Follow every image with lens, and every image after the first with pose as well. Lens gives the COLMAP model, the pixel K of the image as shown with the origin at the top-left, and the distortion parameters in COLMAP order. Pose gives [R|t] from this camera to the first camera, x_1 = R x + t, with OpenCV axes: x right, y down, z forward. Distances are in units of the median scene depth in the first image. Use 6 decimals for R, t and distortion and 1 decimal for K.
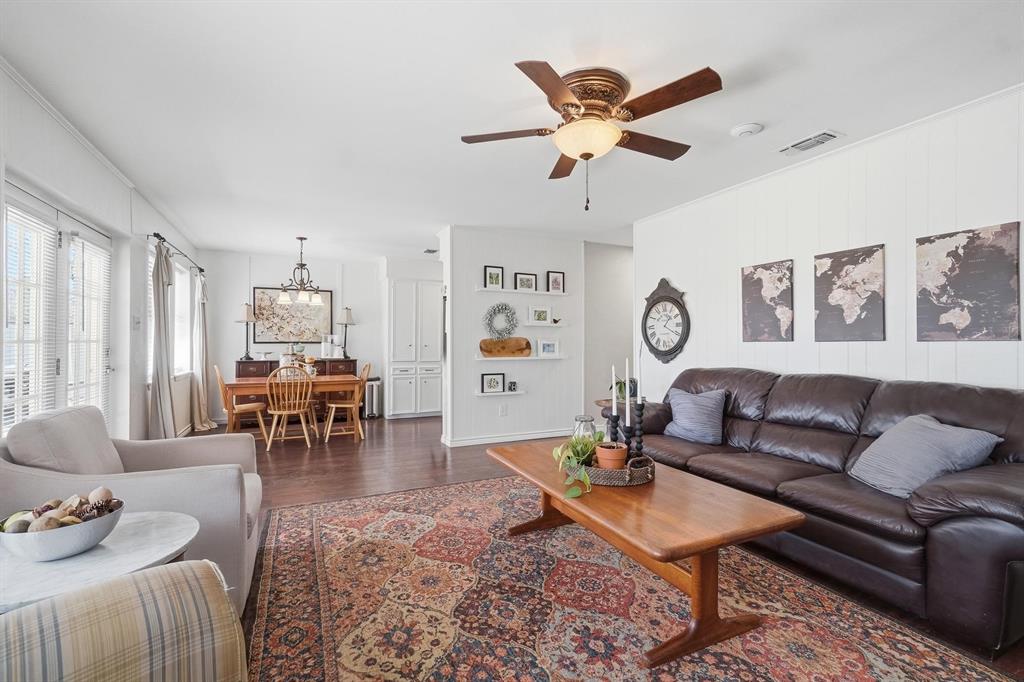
lens RADIAL K [[447.8, 0, 502.9], [0, 447.8, 342.2], [0, 0, 1]] dist [-0.001364, 0.000052]
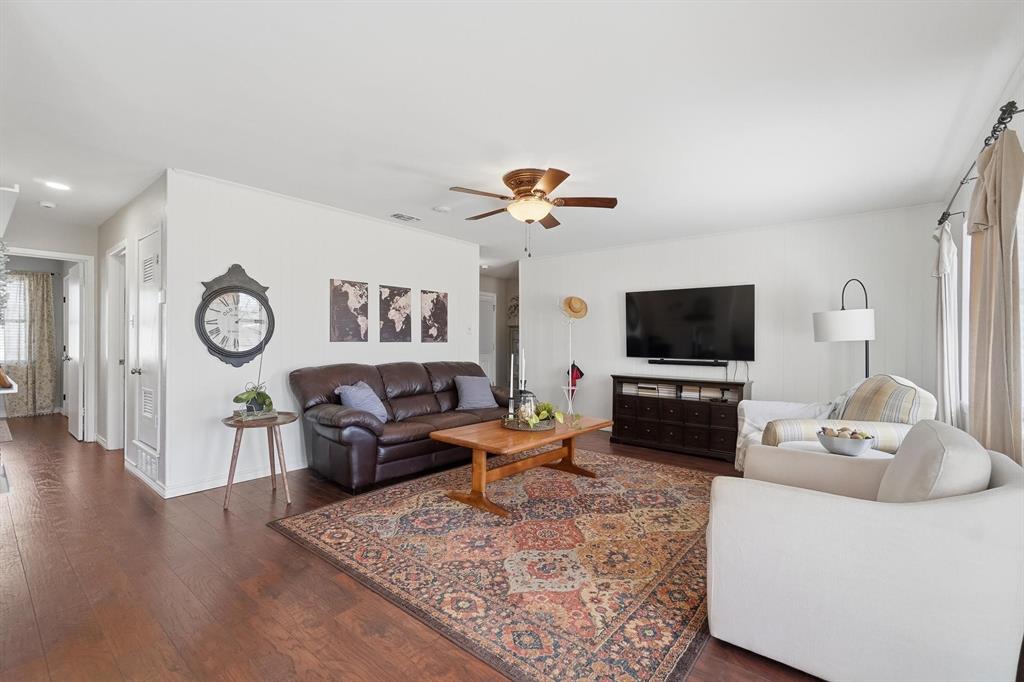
lens RADIAL K [[447.8, 0, 502.9], [0, 447.8, 342.2], [0, 0, 1]] dist [-0.001364, 0.000052]
pose [[-0.433303, -0.001923, 0.901246, -0.875900], [-0.009750, 0.999949, -0.002554, -0.001386], [-0.901196, -0.009894, -0.433299, 1.340503]]
